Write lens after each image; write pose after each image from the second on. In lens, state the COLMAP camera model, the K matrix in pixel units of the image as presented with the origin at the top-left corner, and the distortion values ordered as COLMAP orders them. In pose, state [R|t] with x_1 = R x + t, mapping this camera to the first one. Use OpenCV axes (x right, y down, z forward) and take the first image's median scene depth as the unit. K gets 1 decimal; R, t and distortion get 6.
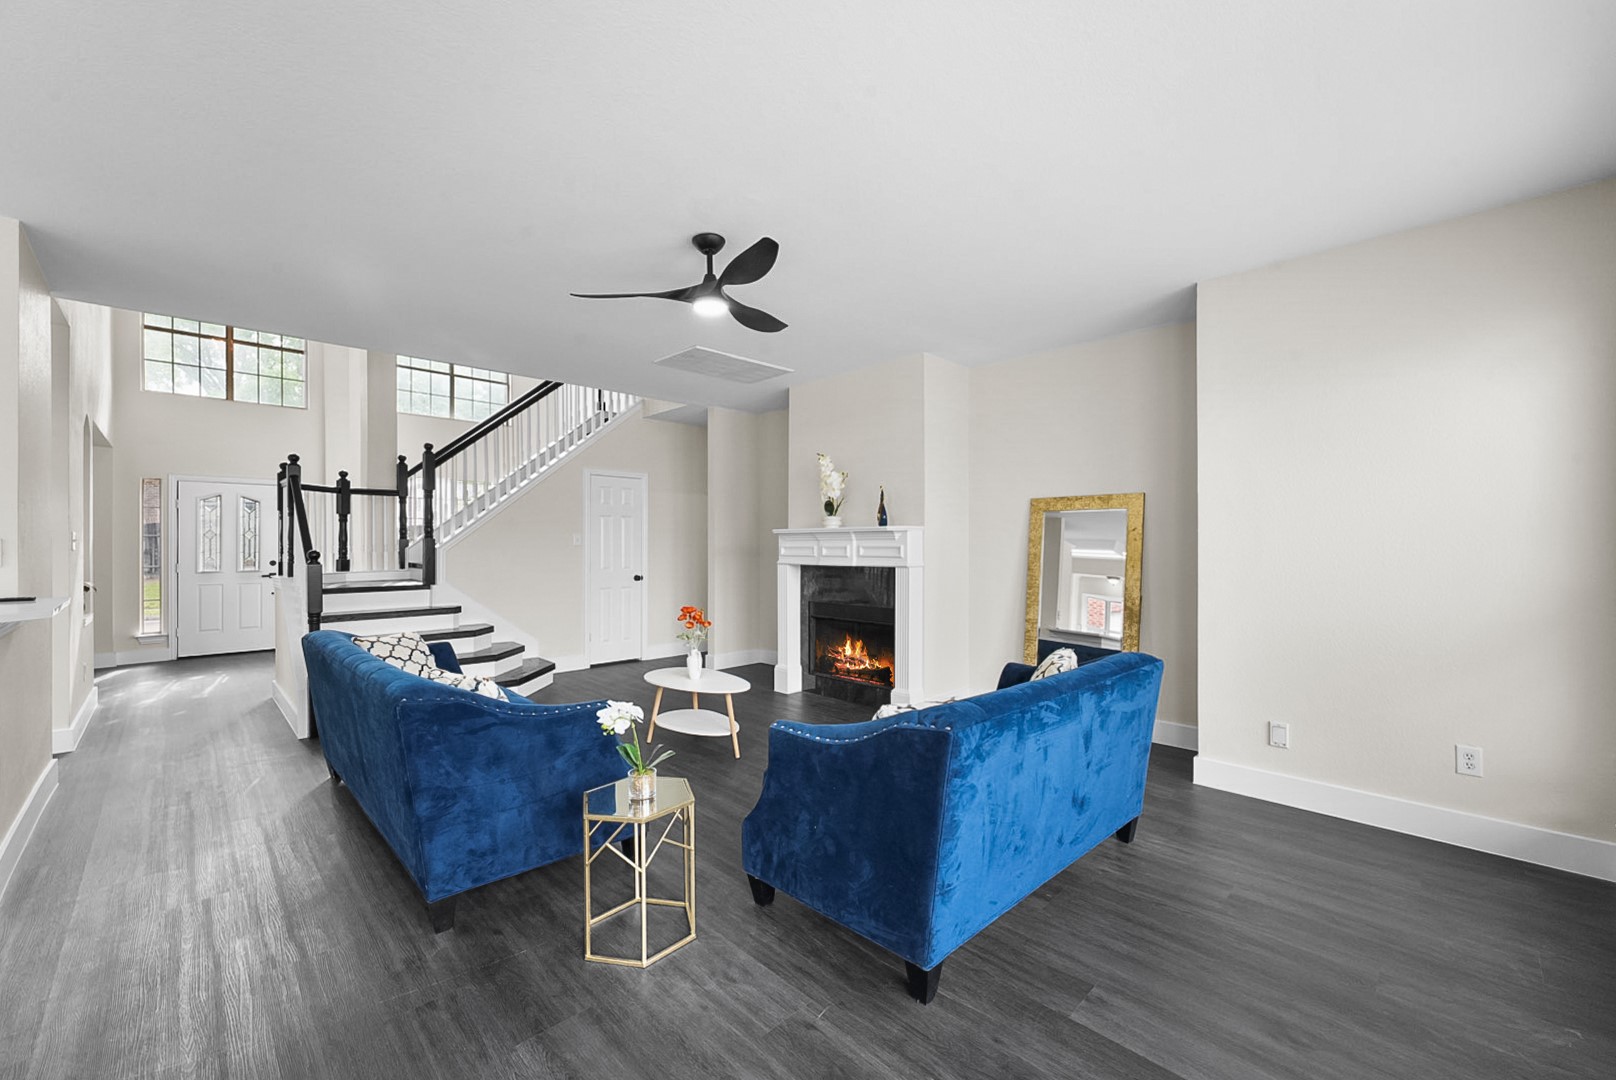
lens RADIAL K [[651.2, 0, 819.5], [0, 651.2, 540.6], [0, 0, 1]] dist [-0.012818, 0.000020]
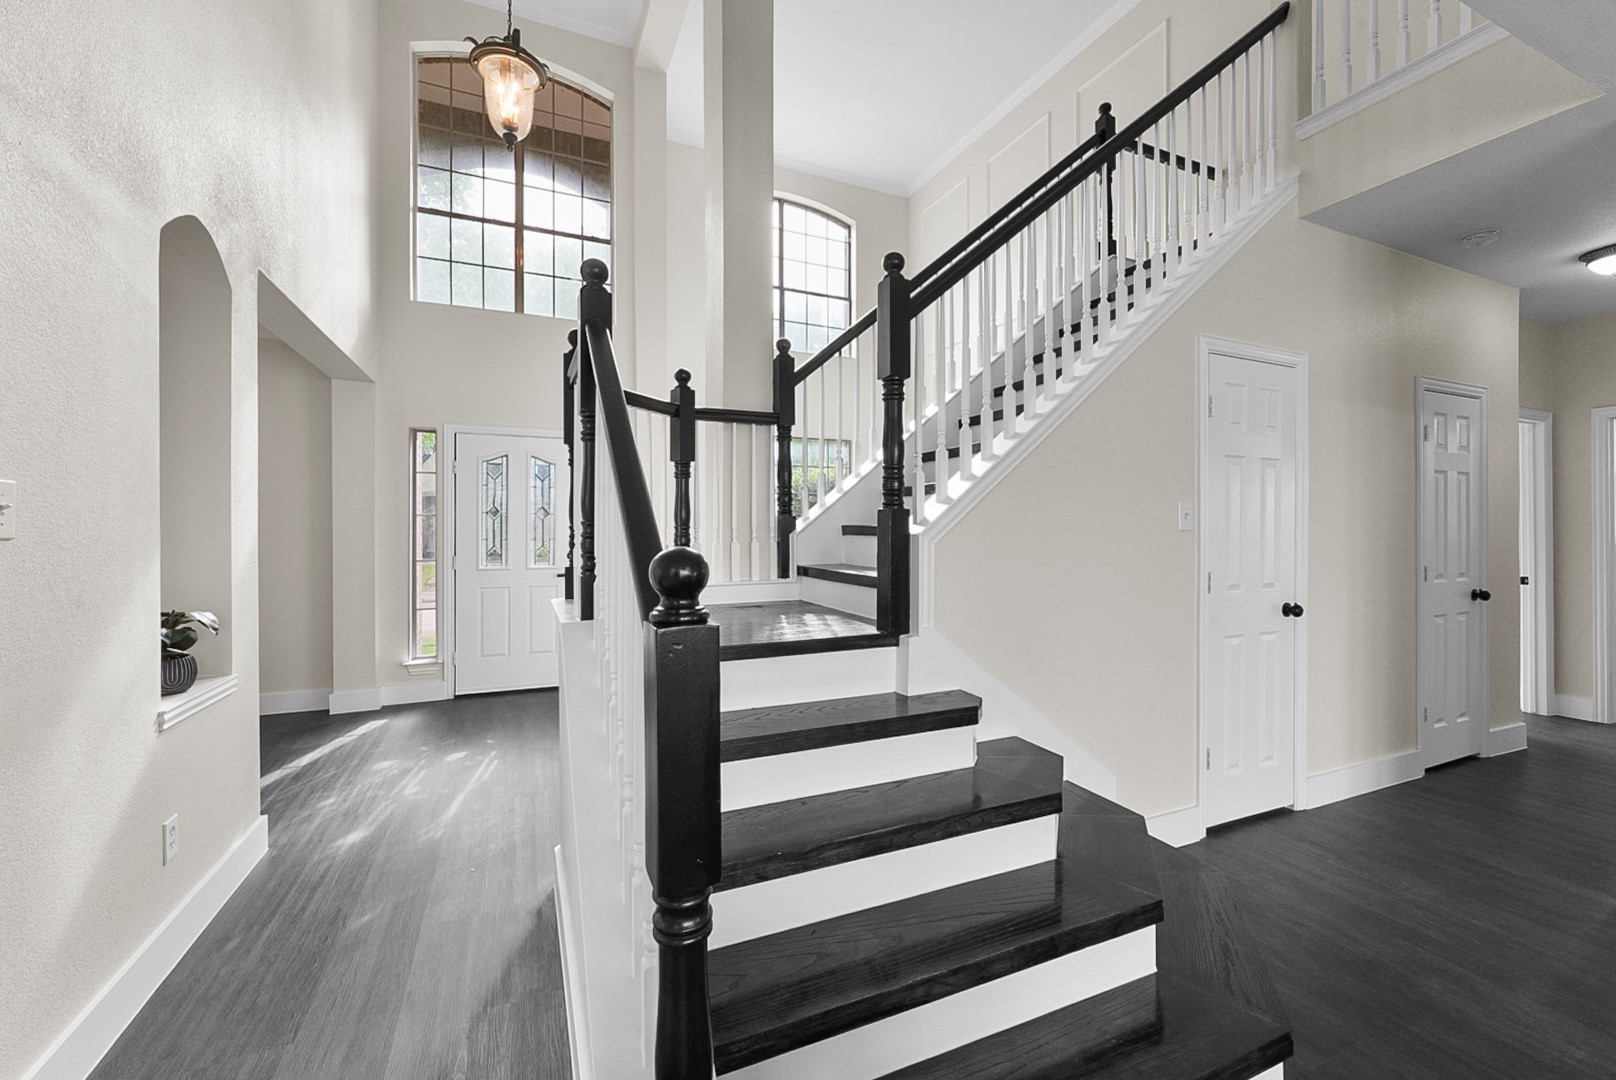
lens RADIAL K [[651.2, 0, 802.0], [0, 651.2, 526.8], [0, 0, 1]] dist [-0.012818, 0.000020]
pose [[0.928510, 0.001191, -0.371306, -0.466977], [-0.001385, 0.999999, -0.000256, 0.006466], [0.371305, 0.000752, 0.928511, 0.576320]]
